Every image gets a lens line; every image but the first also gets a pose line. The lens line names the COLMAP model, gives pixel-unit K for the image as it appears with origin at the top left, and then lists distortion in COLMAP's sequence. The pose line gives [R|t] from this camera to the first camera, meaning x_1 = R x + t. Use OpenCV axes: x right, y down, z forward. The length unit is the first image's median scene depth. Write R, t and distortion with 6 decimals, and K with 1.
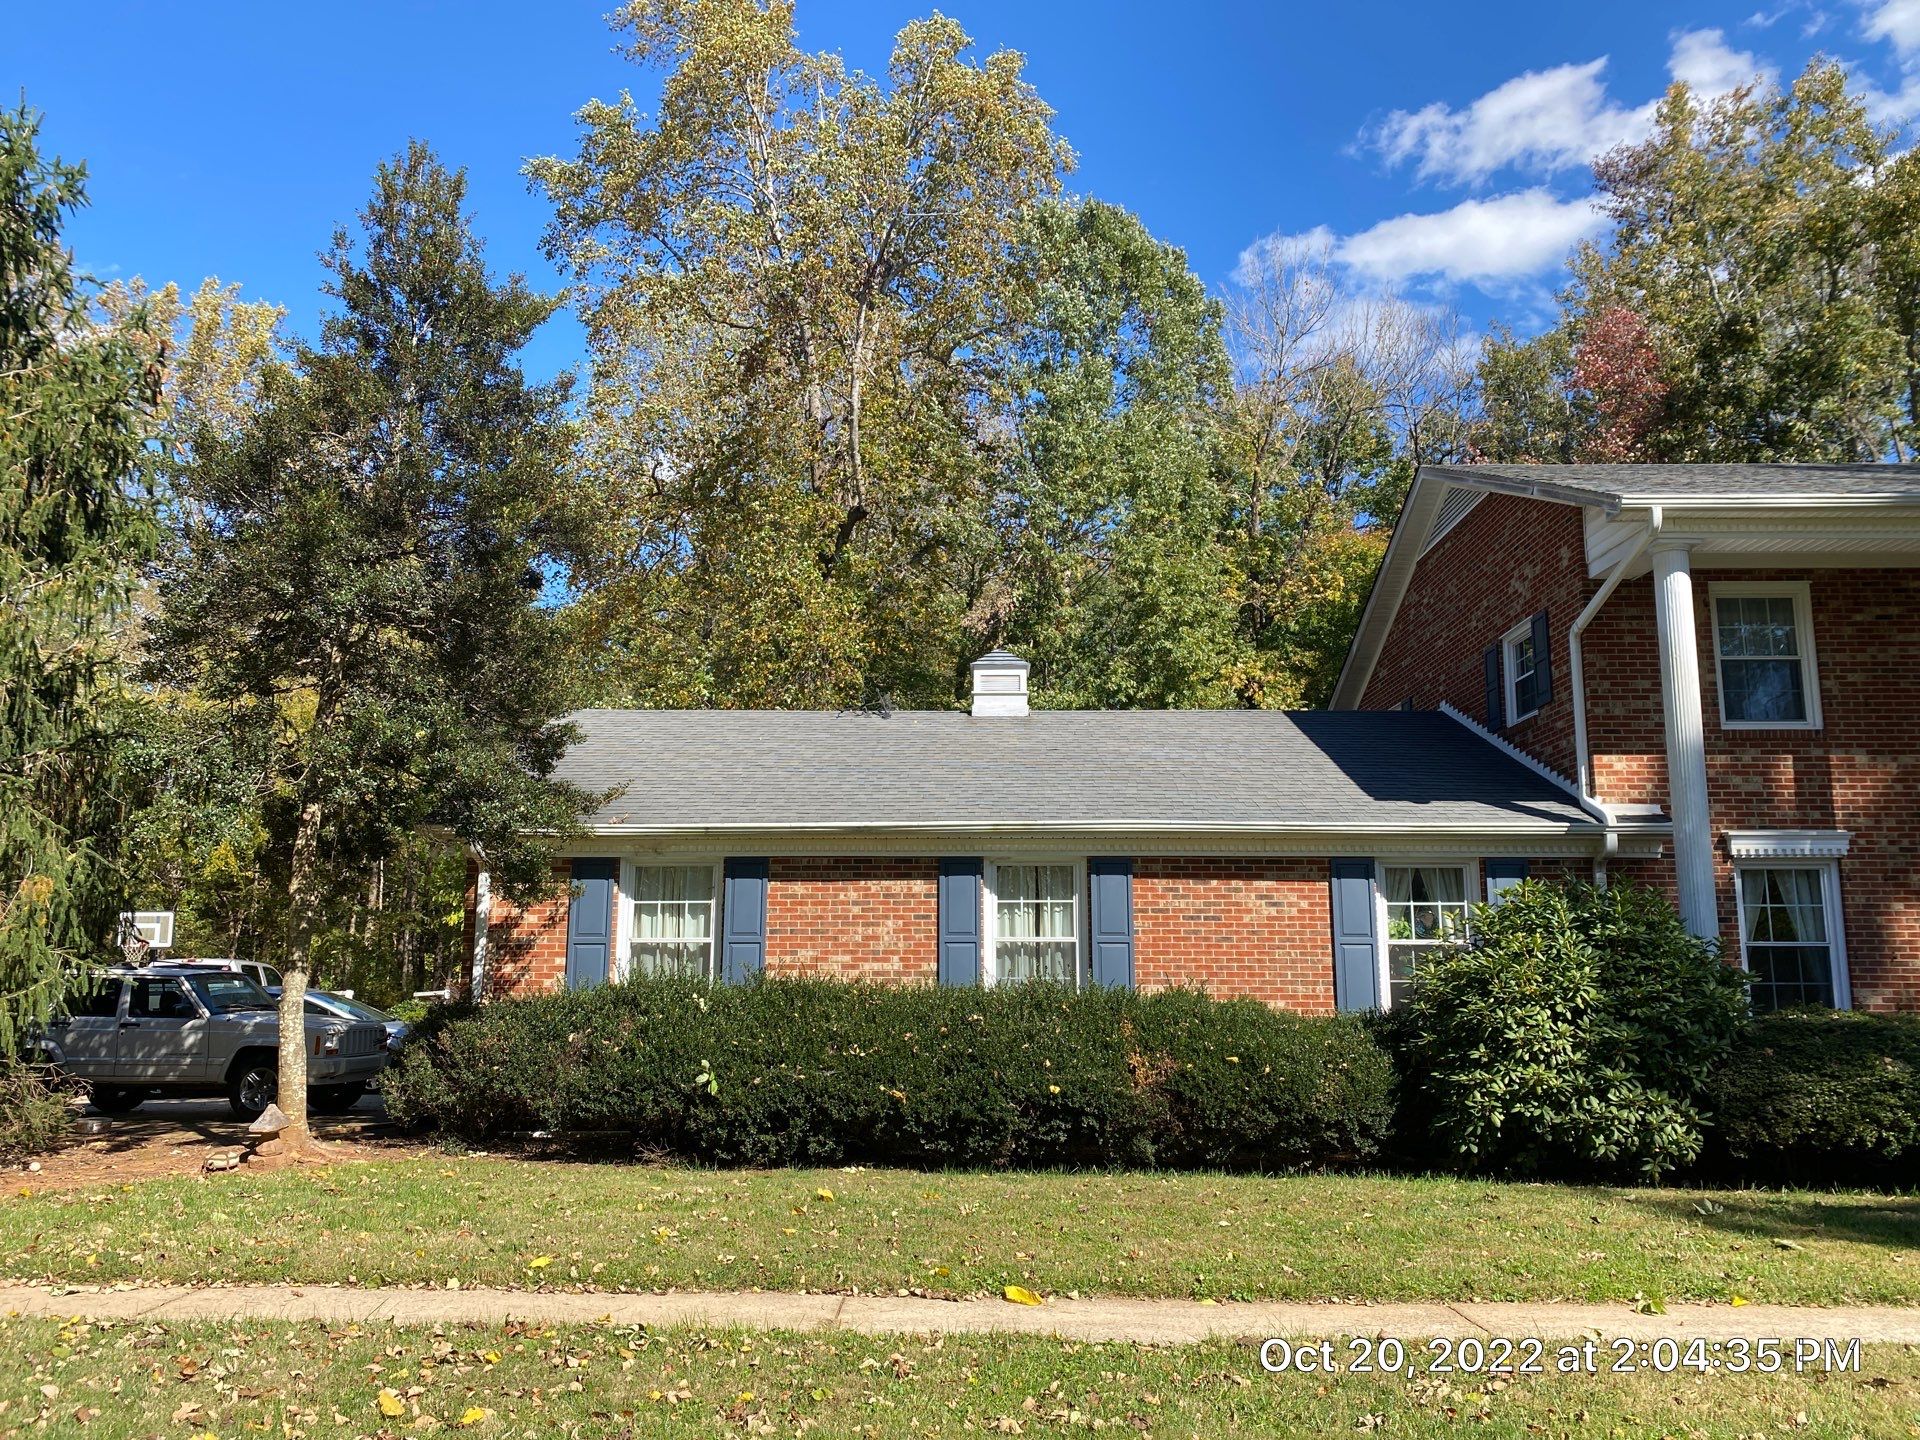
lens RADIAL K [[1452.2, 0, 976.0], [0, 1452.2, 729.5], [0, 0, 1]] dist [0.049607, -0.035942]
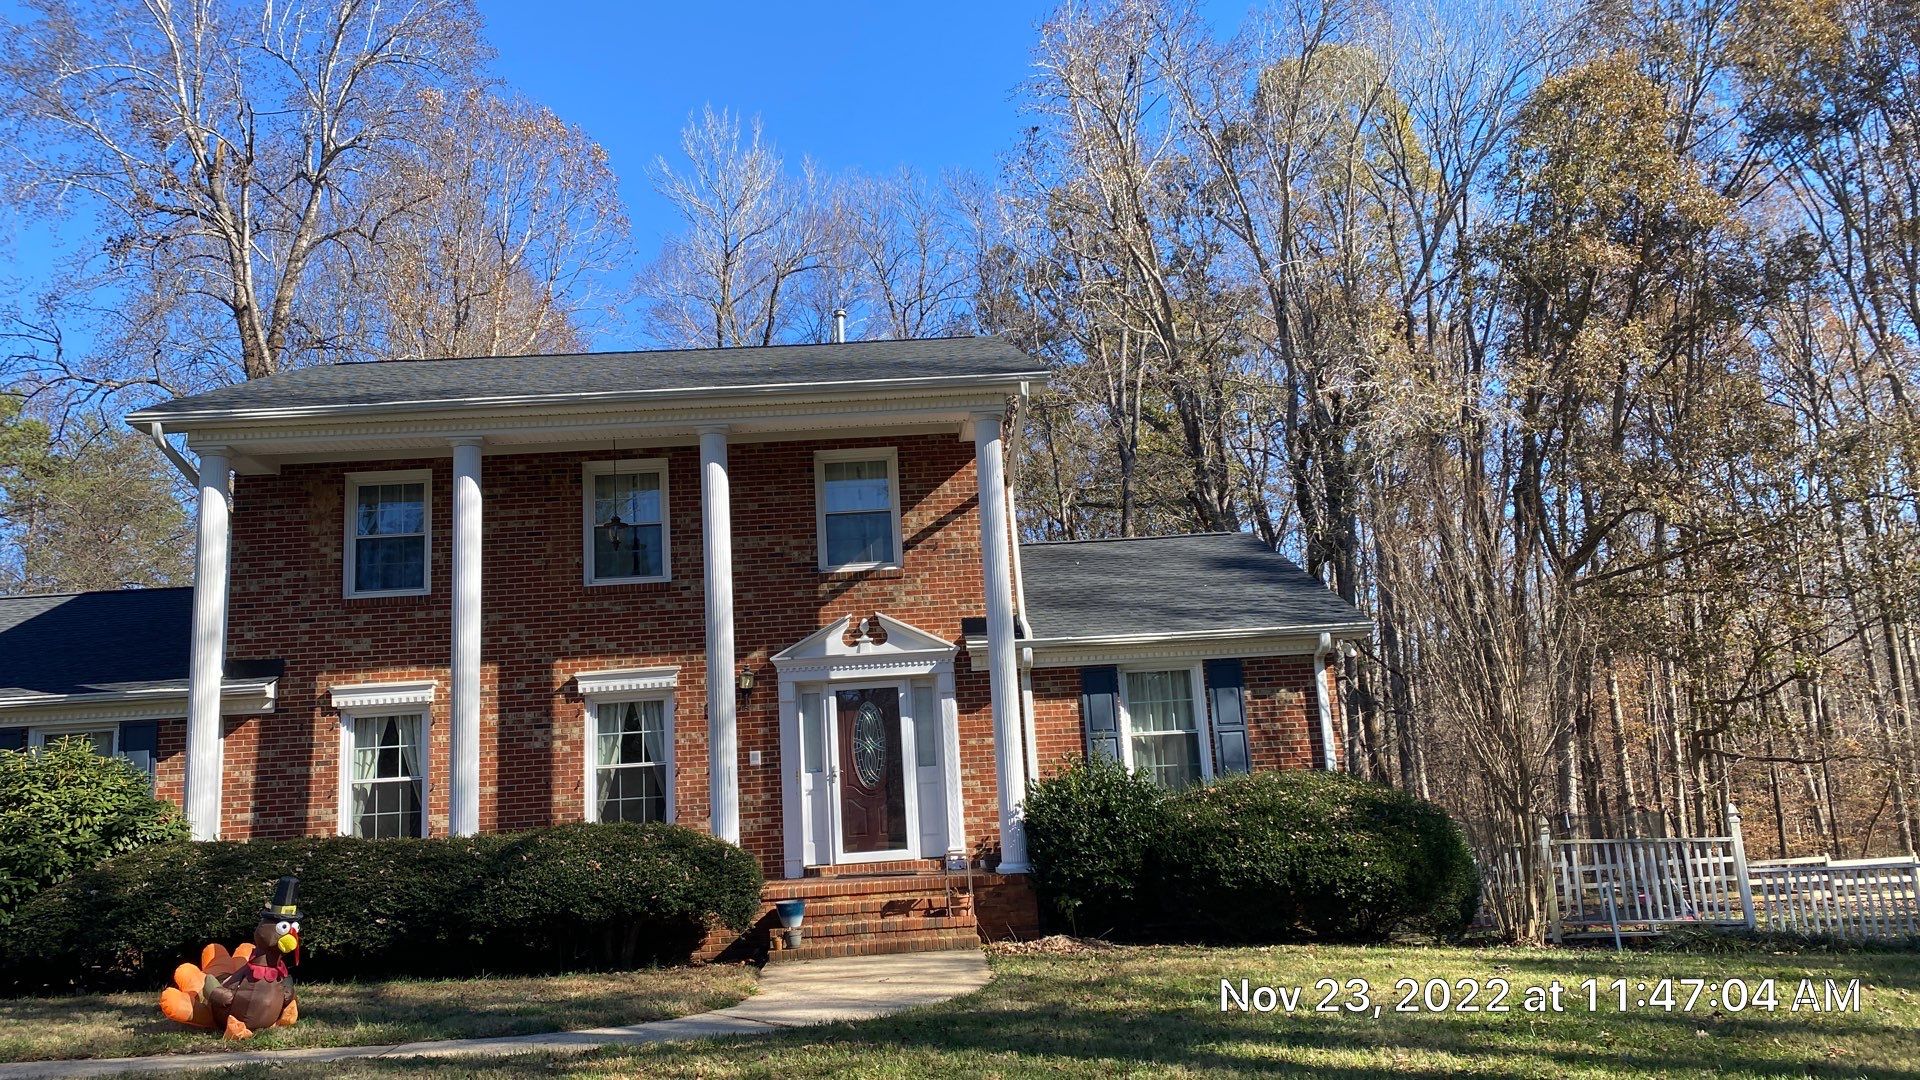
lens RADIAL K [[1464.5, 0, 921.8], [0, 1464.5, 512.8], [0, 0, 1]] dist [0.048598, -0.058266]
pose [[0.996986, -0.049787, 0.059498, 0.925694], [0.051540, 0.998270, -0.028305, -0.012024], [-0.057986, 0.031286, 0.997827, -0.220610]]
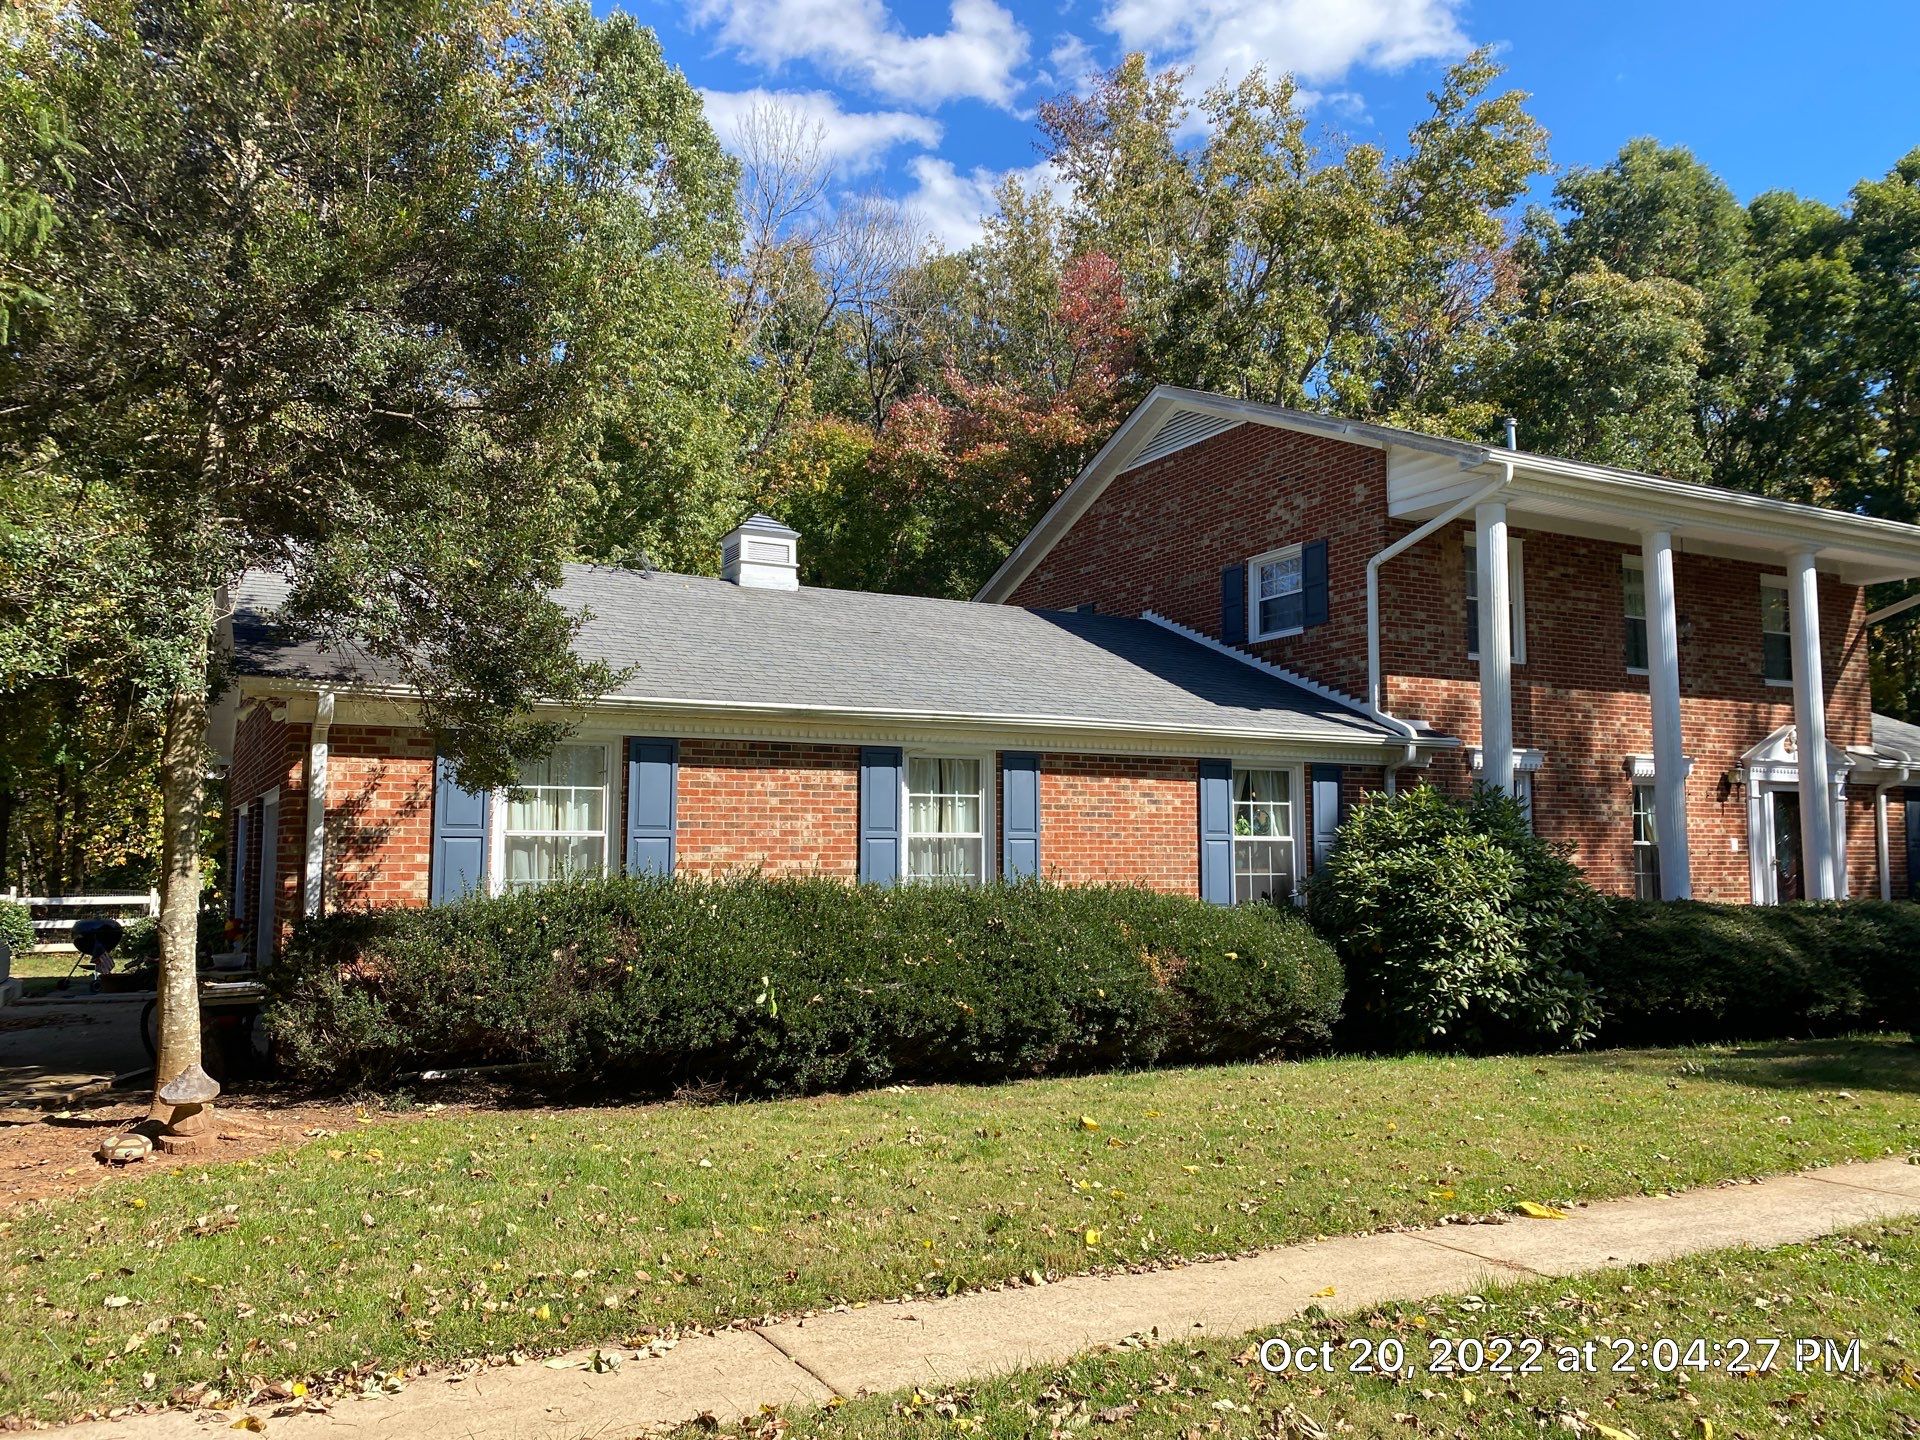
lens RADIAL K [[1452.2, 0, 967.2], [0, 1452.2, 713.4], [0, 0, 1]] dist [0.049607, -0.035942]
pose [[0.877570, 0.045912, 0.477246, -0.404220], [-0.080257, 0.995426, 0.051817, 0.014950], [-0.472684, -0.083775, 0.877241, 0.167504]]
